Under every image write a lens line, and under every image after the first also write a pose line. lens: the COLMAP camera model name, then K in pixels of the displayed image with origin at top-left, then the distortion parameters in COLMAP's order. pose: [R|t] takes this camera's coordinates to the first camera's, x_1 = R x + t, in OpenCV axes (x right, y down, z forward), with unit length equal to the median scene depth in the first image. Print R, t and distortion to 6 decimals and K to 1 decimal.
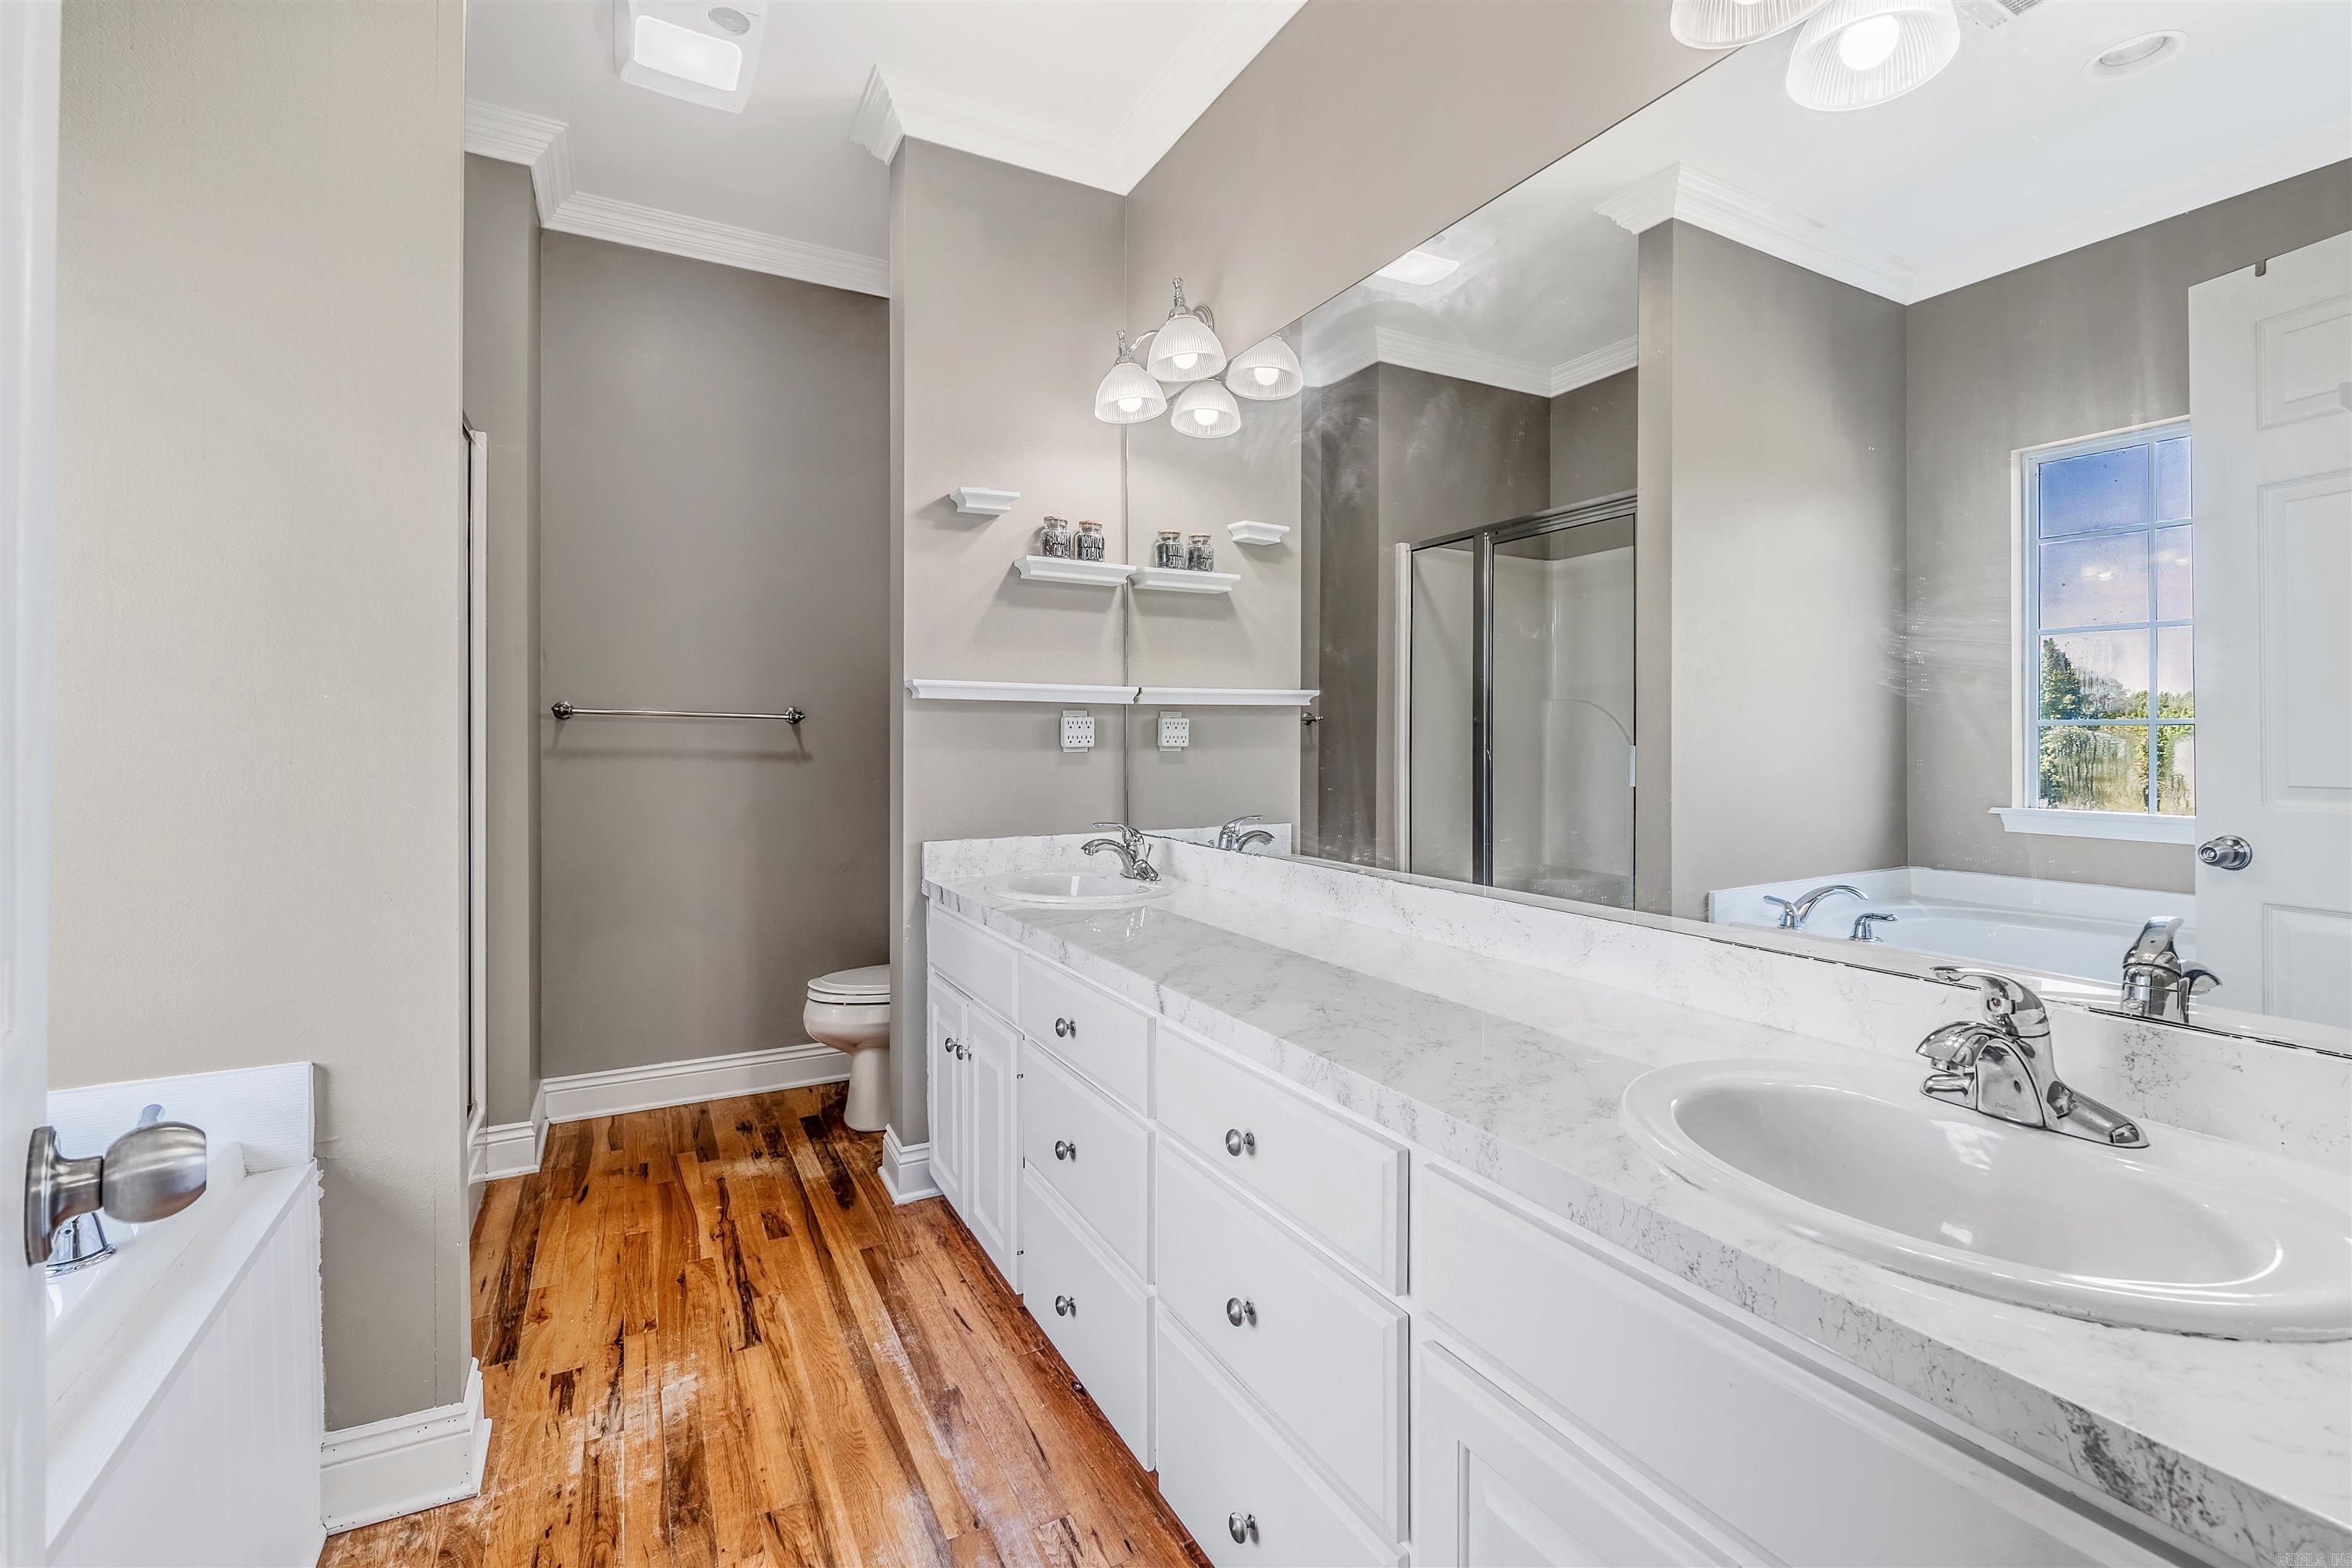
lens RADIAL K [[1017.0, 0, 1175.4], [0, 1017.0, 760.7], [0, 0, 1]] dist [-0.003118, -0.000665]
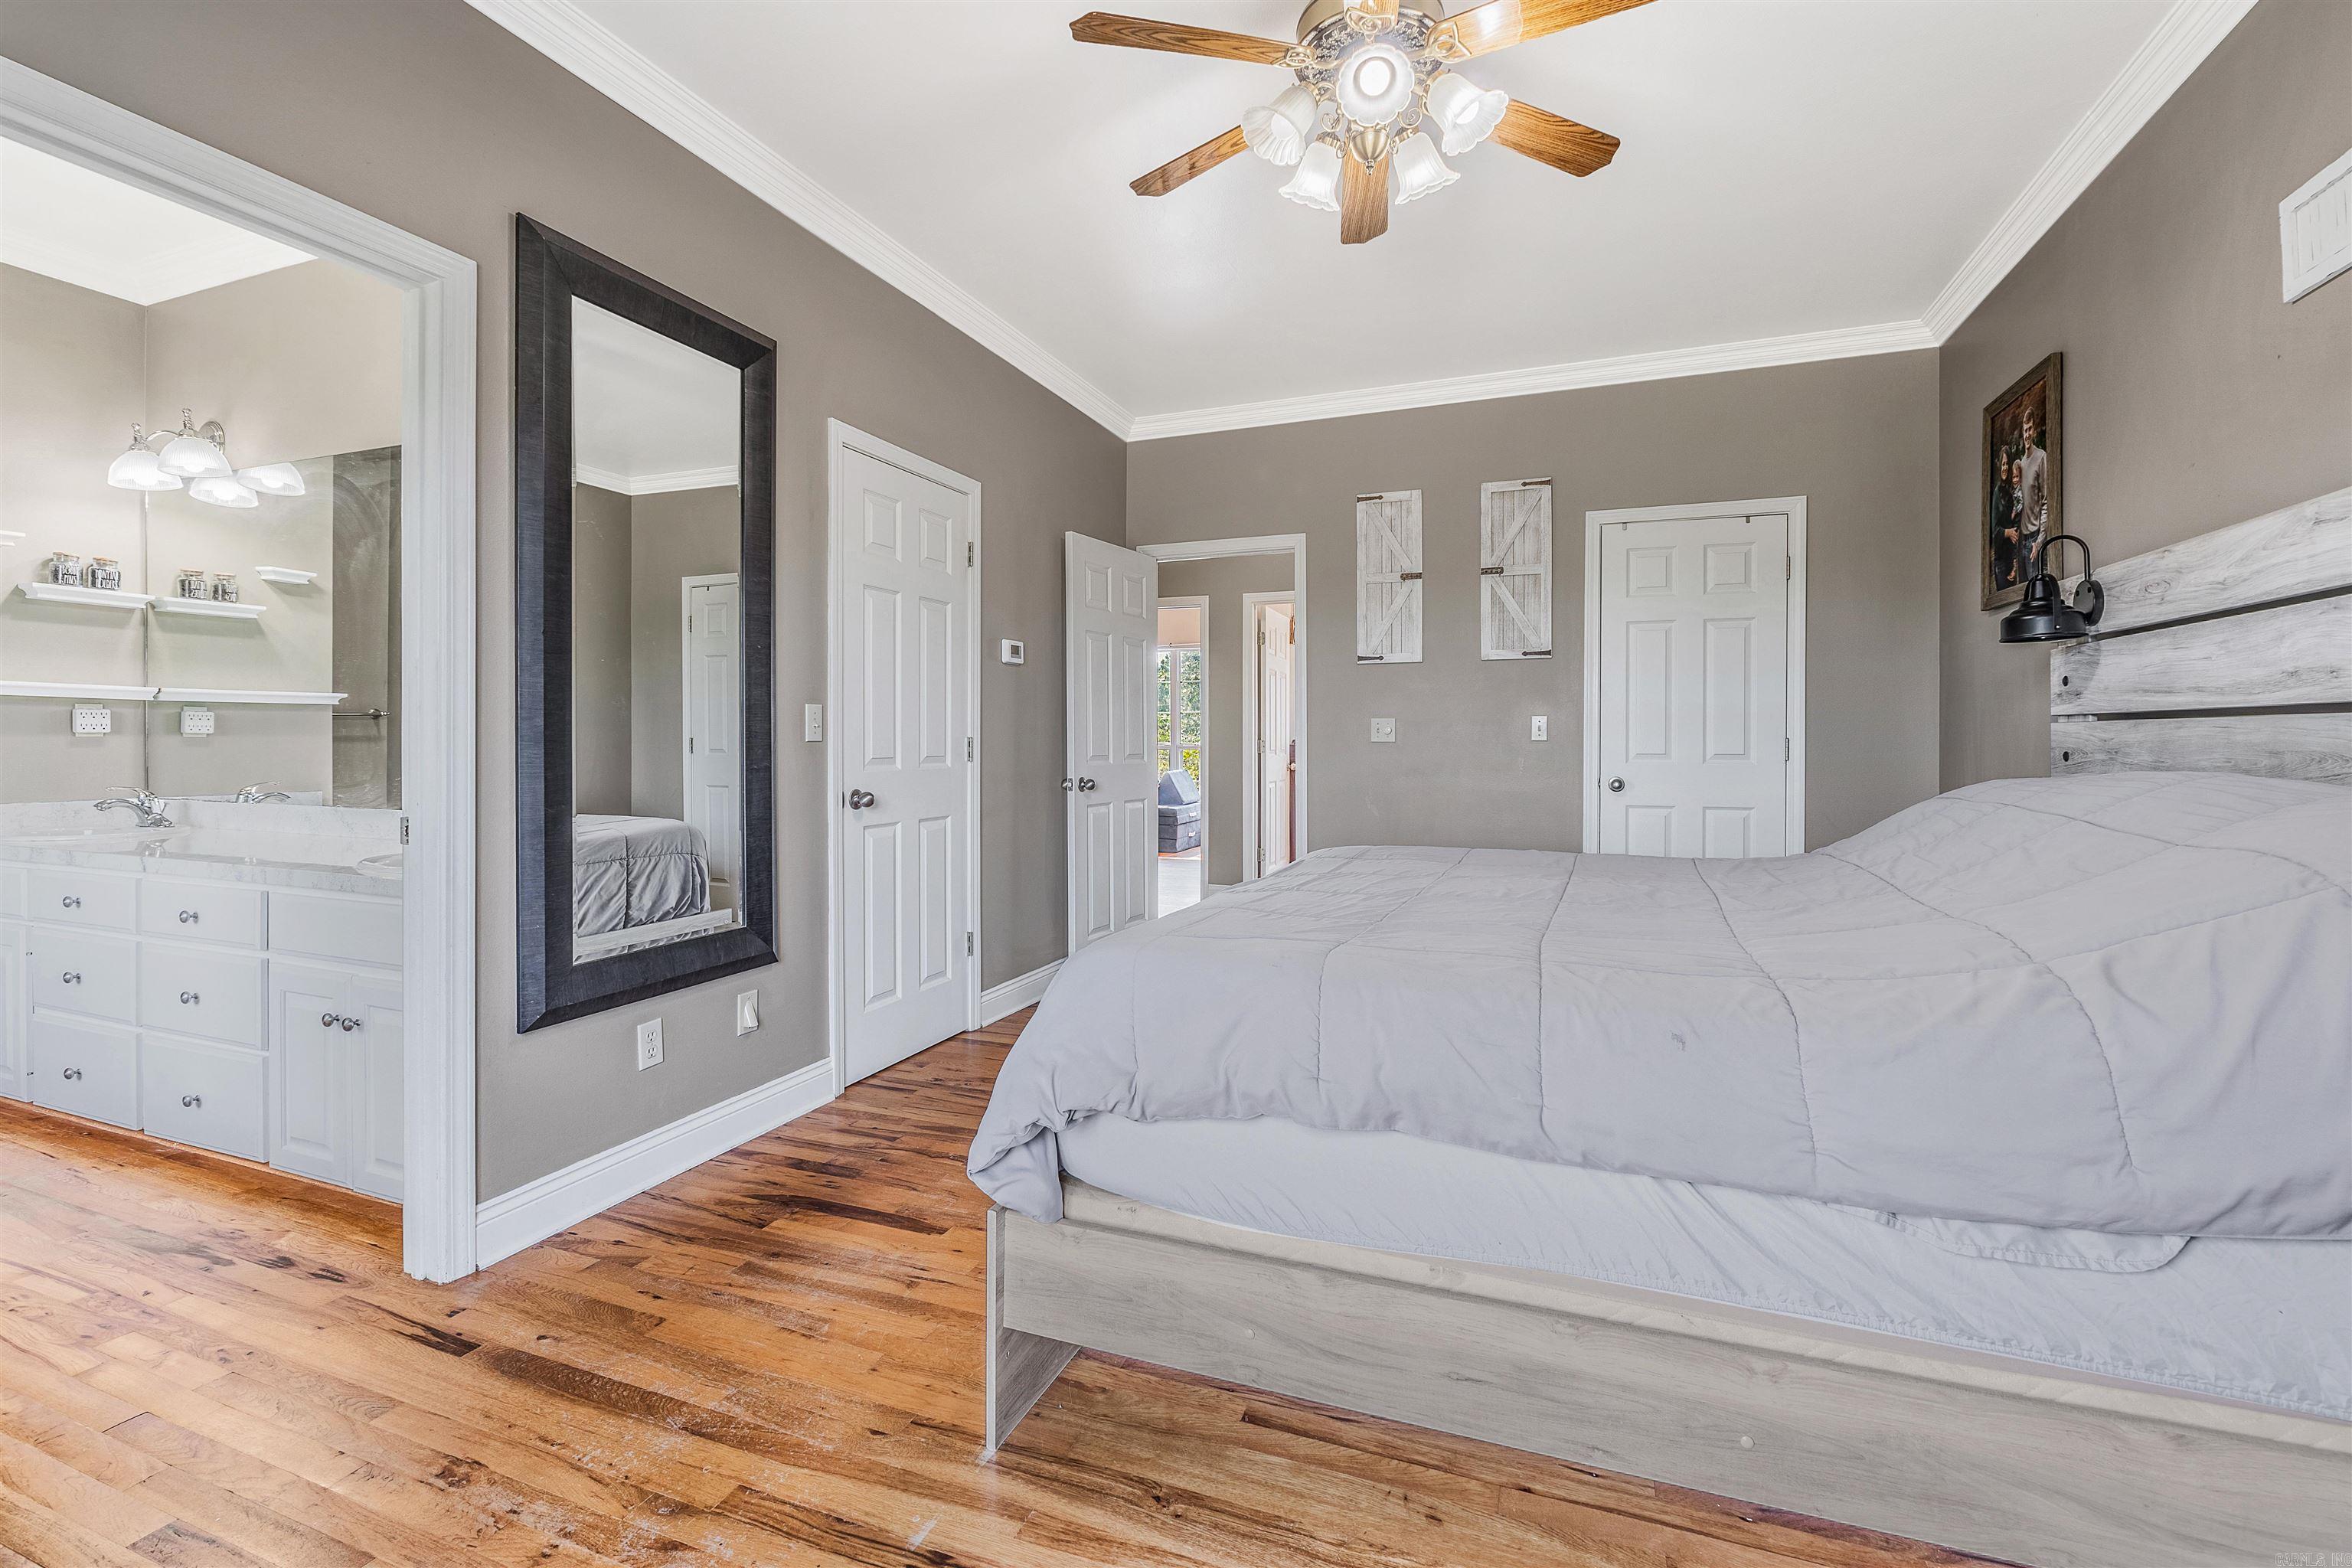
lens RADIAL K [[1017.0, 0, 1175.8], [0, 1017.0, 748.1], [0, 0, 1]] dist [-0.003118, -0.000665]
pose [[0.764854, -0.005519, 0.644180, 0.122762], [0.019307, 0.999711, -0.014358, 0.048815], [-0.643914, 0.023418, 0.764739, -0.825962]]
